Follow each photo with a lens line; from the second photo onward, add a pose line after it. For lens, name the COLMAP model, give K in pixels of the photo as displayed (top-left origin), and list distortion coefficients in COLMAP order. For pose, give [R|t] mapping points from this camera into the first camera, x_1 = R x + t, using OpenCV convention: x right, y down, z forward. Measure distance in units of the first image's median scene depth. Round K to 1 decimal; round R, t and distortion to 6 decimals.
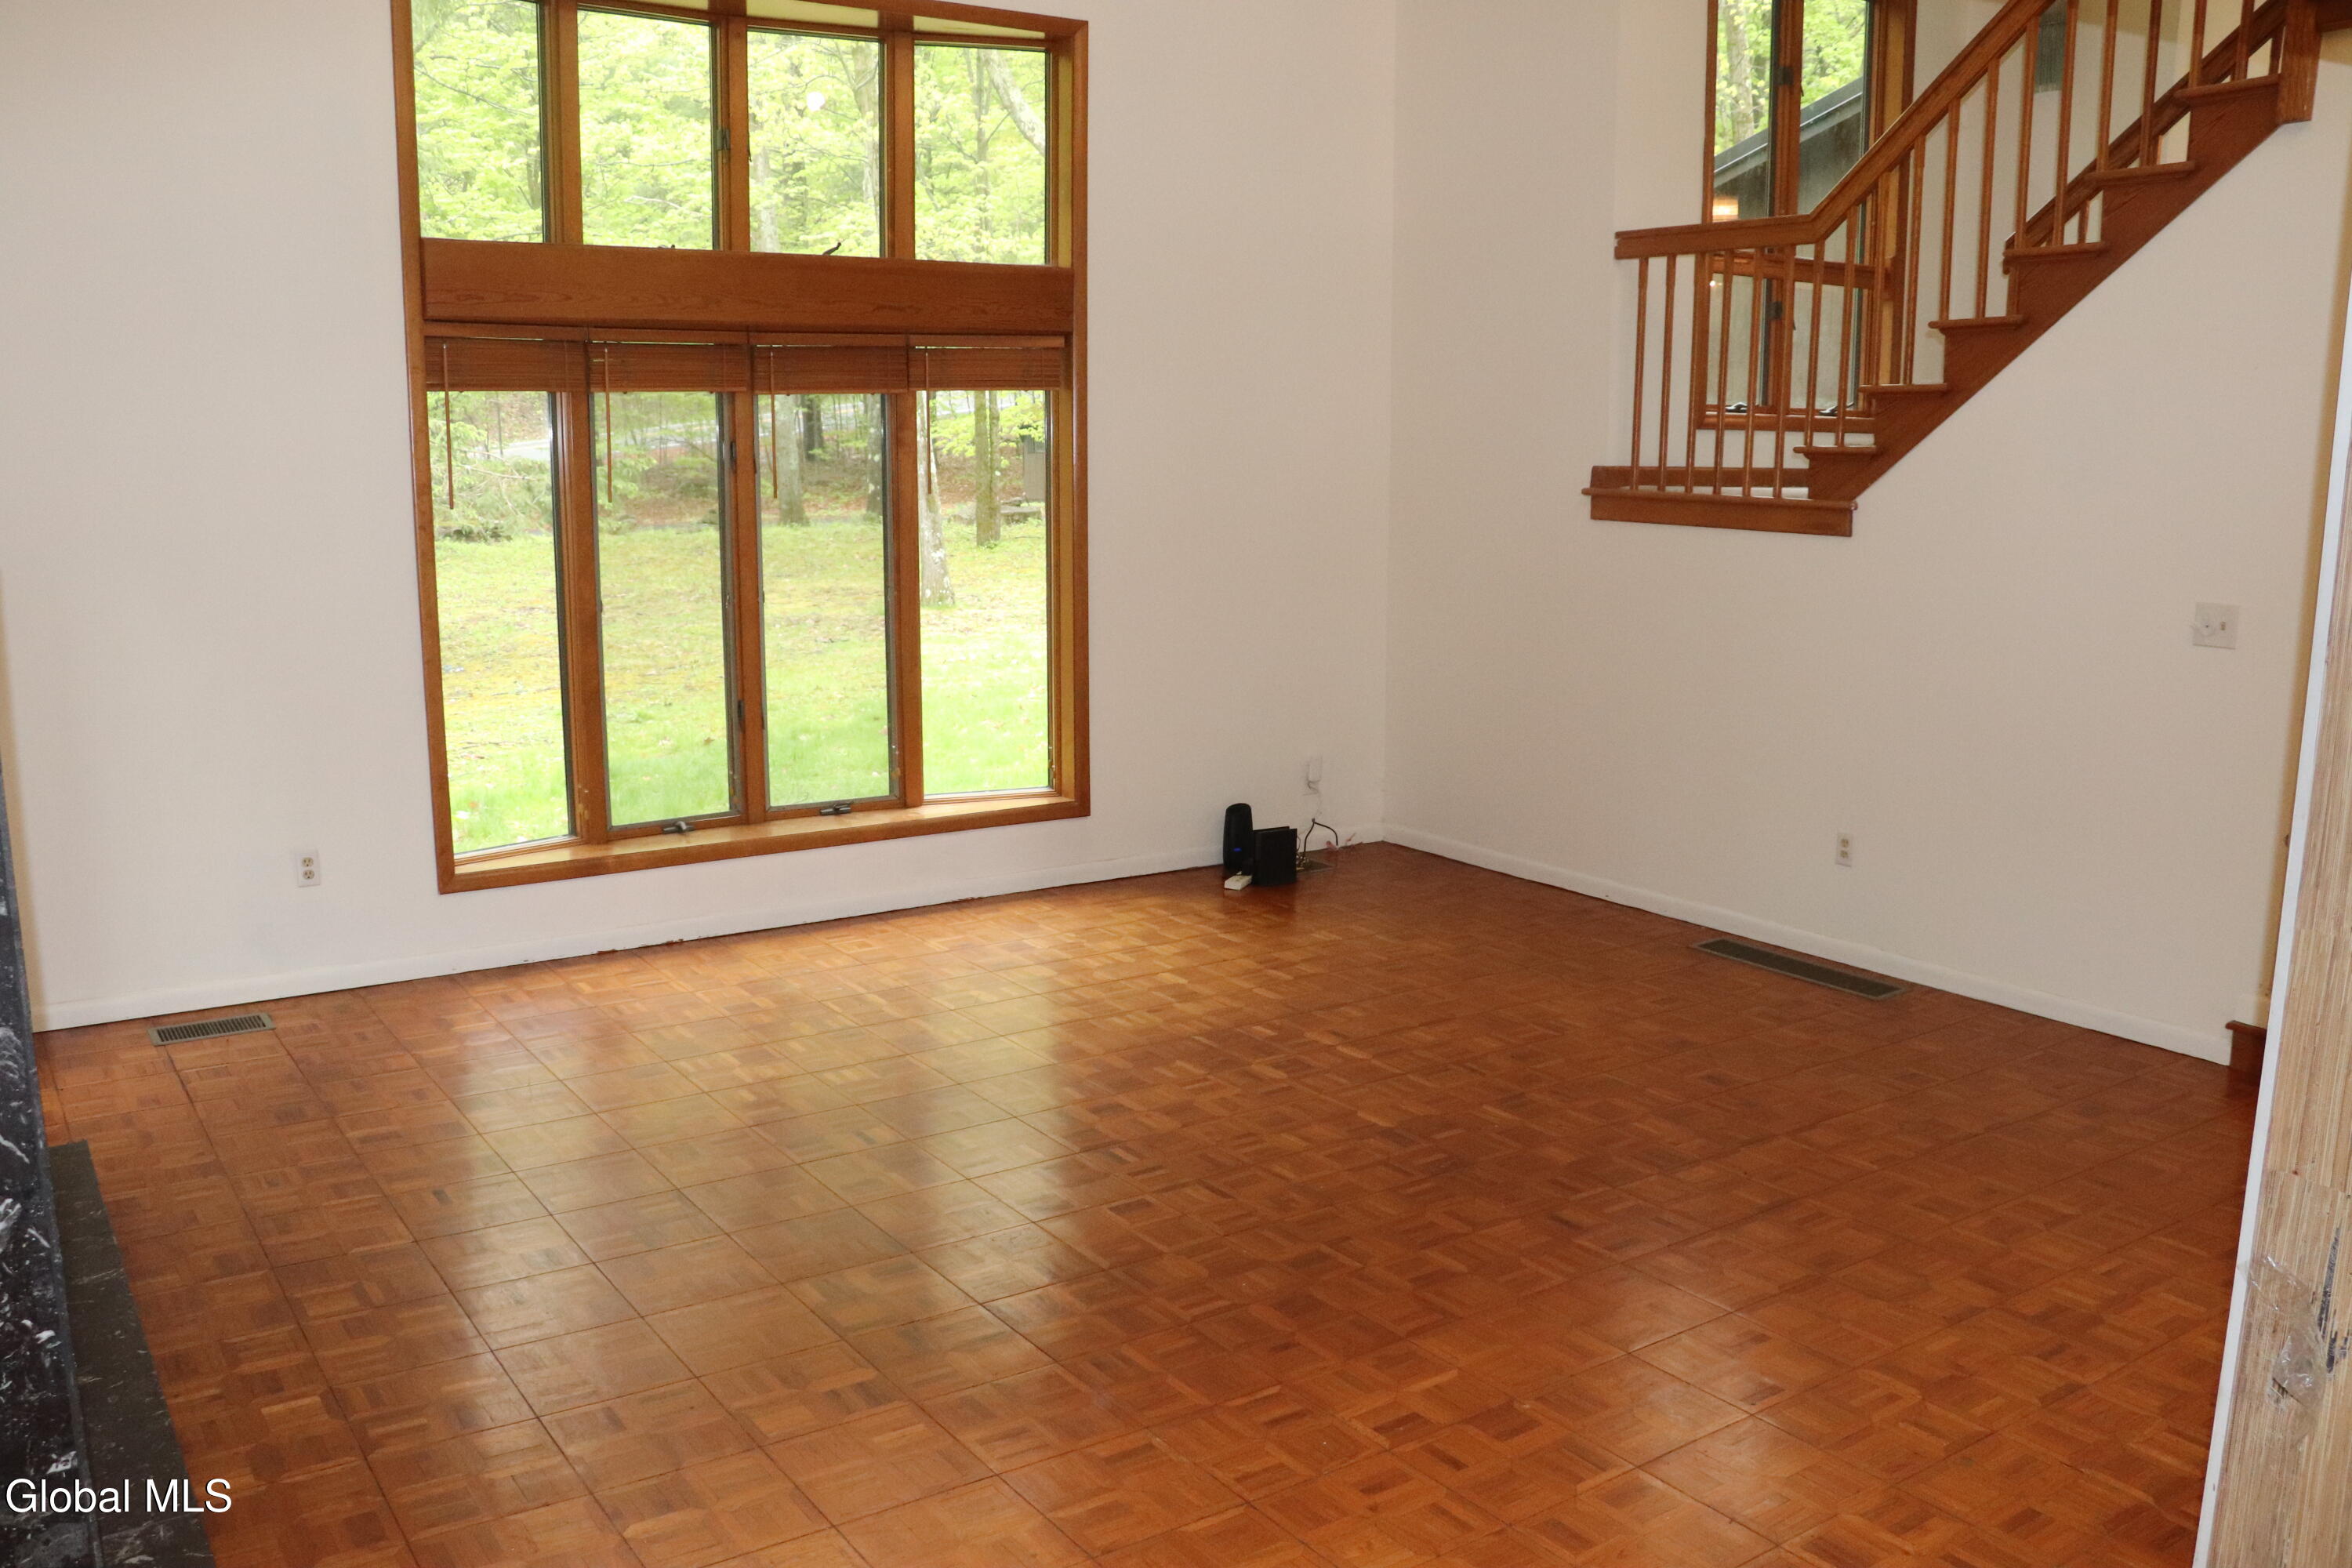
lens RADIAL K [[1943.5, 0, 1167.8], [0, 1943.5, 812.0], [0, 0, 1]] dist [-0.185621, 0.168460]
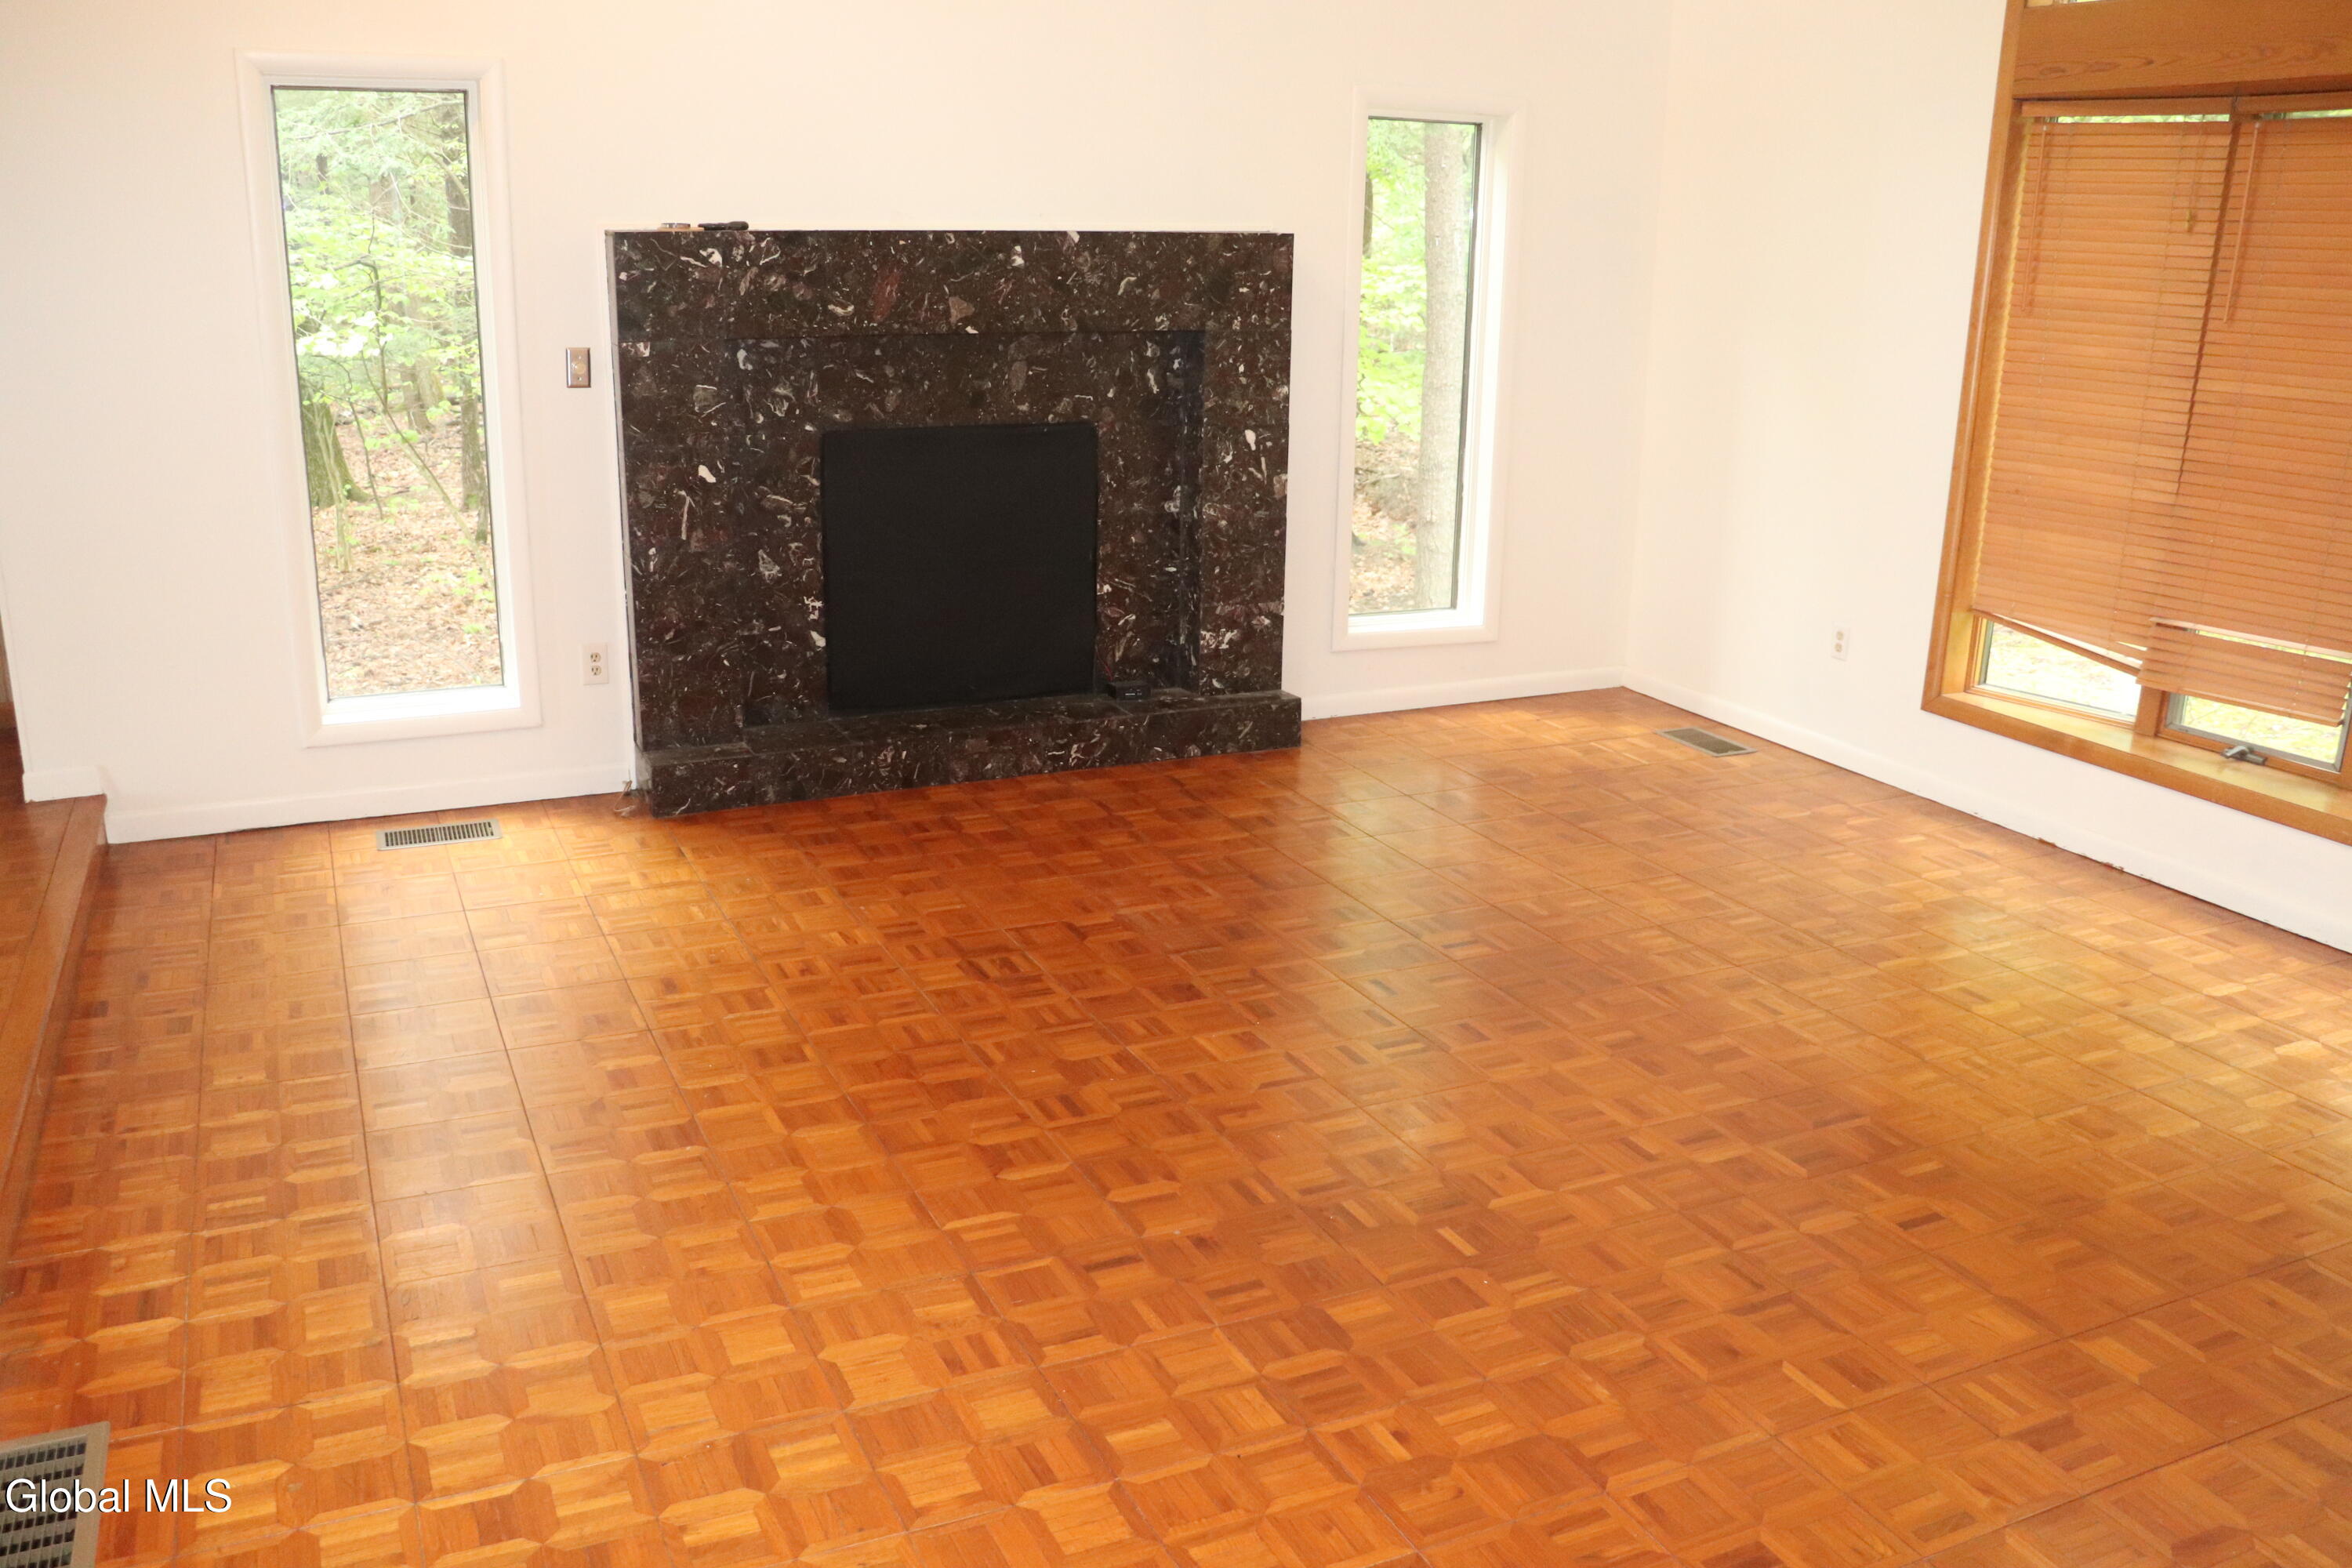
lens RADIAL K [[1943.5, 0, 1167.8], [0, 1943.5, 812.0], [0, 0, 1]] dist [-0.185621, 0.168460]
pose [[-0.162589, 0.285223, -0.944570, 0.650112], [-0.205246, 0.926591, 0.315123, -0.143471], [0.965111, 0.245105, -0.092113, 0.789065]]
